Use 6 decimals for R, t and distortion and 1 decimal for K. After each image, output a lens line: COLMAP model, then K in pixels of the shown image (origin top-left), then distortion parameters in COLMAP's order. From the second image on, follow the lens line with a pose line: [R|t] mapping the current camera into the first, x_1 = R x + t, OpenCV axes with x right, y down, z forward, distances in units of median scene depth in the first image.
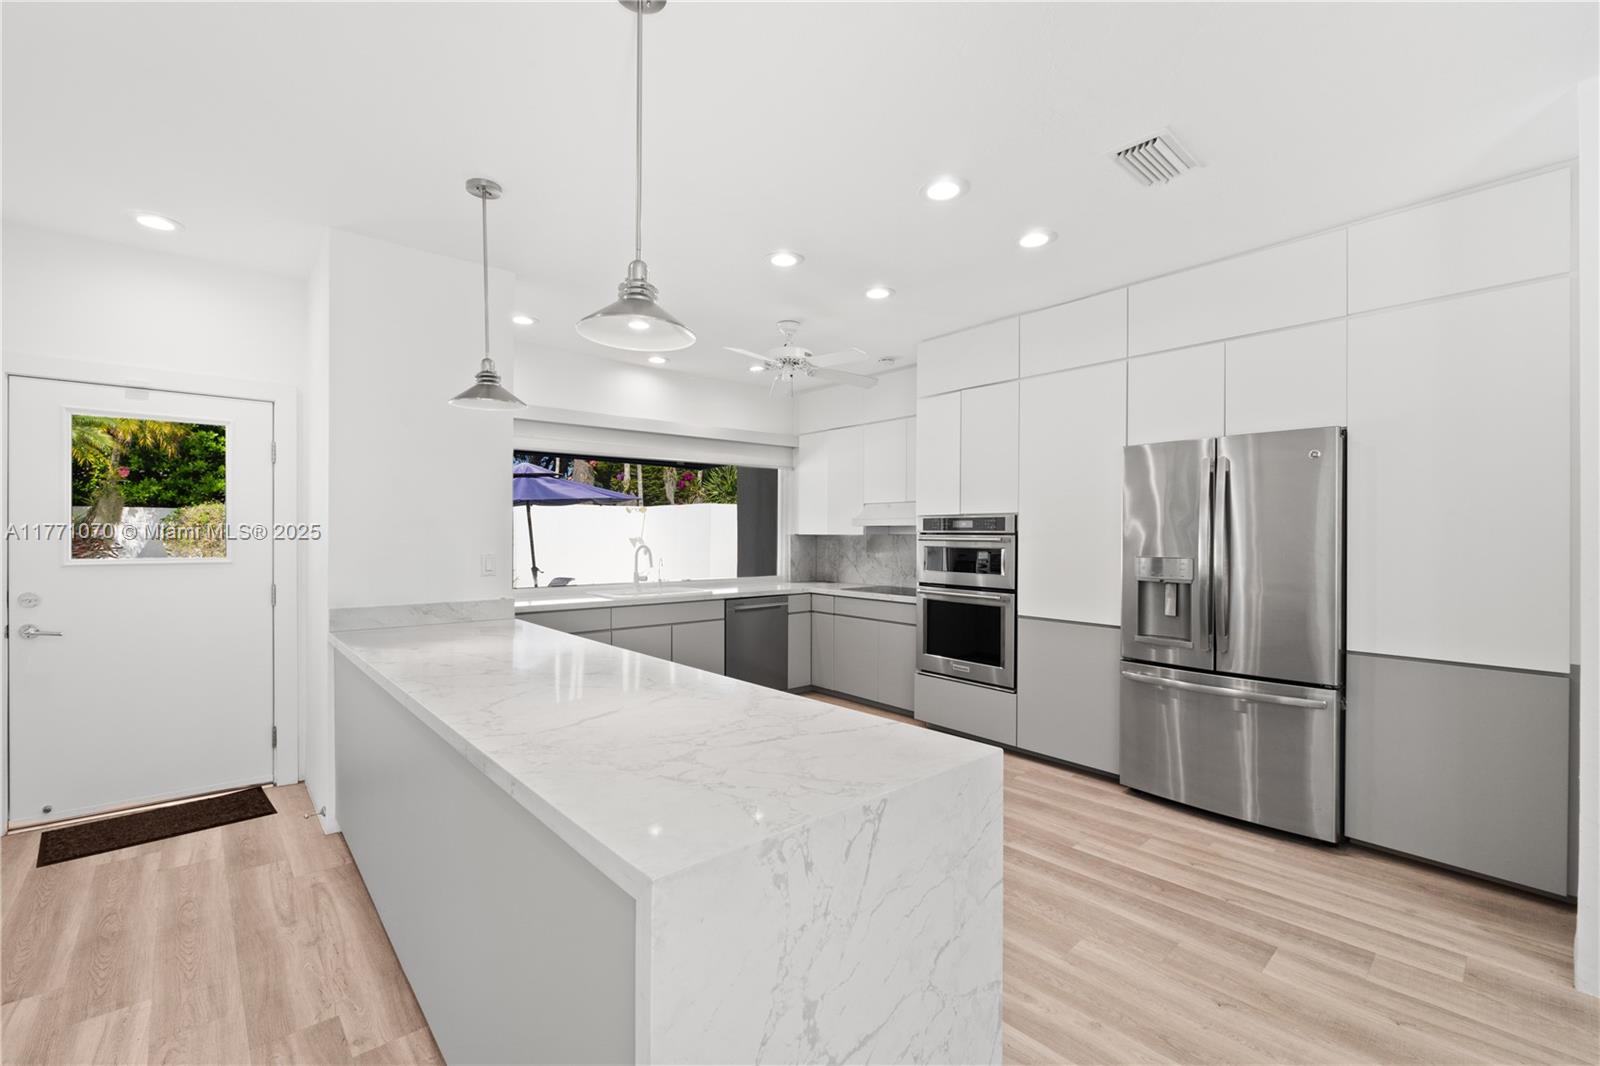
lens RADIAL K [[673.1, 0, 806.7], [0, 673.1, 540.1], [0, 0, 1]] dist [-0.008162, -0.000199]
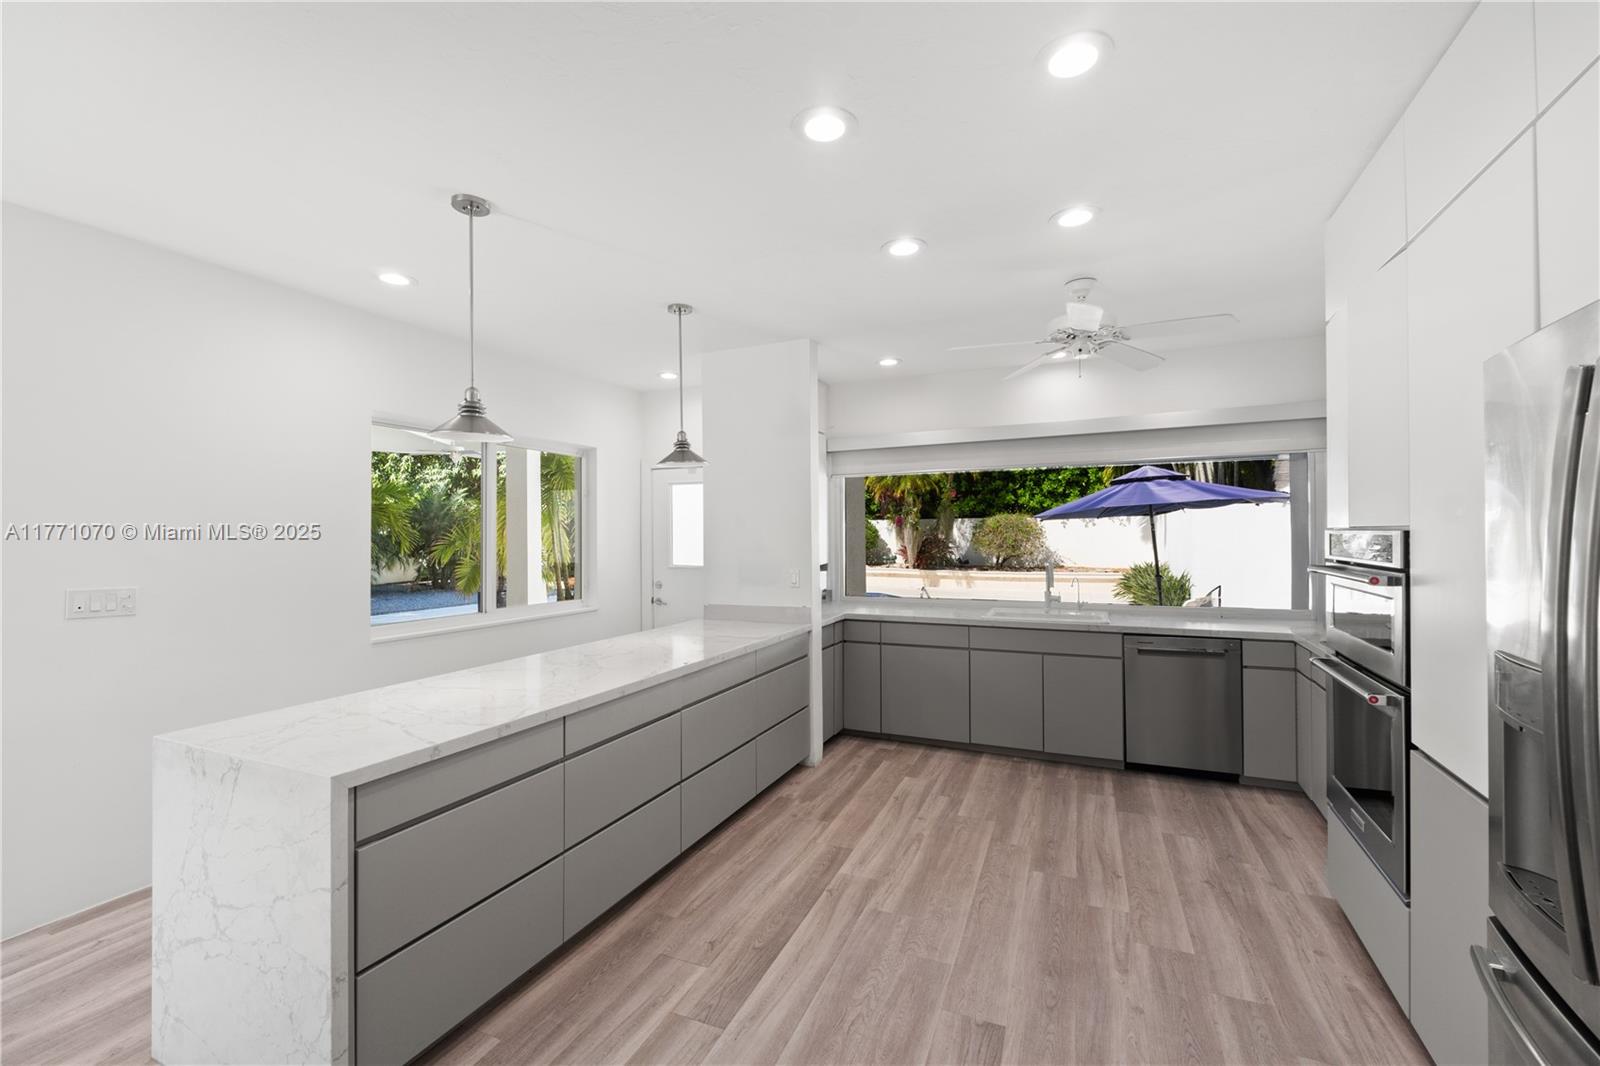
lens RADIAL K [[673.1, 0, 811.3], [0, 673.1, 528.5], [0, 0, 1]] dist [-0.008162, -0.000199]
pose [[0.425838, -0.012367, -0.904715, 0.415648], [0.000797, 0.999911, -0.013293, -0.024300], [0.904799, 0.004939, 0.425810, 0.308976]]
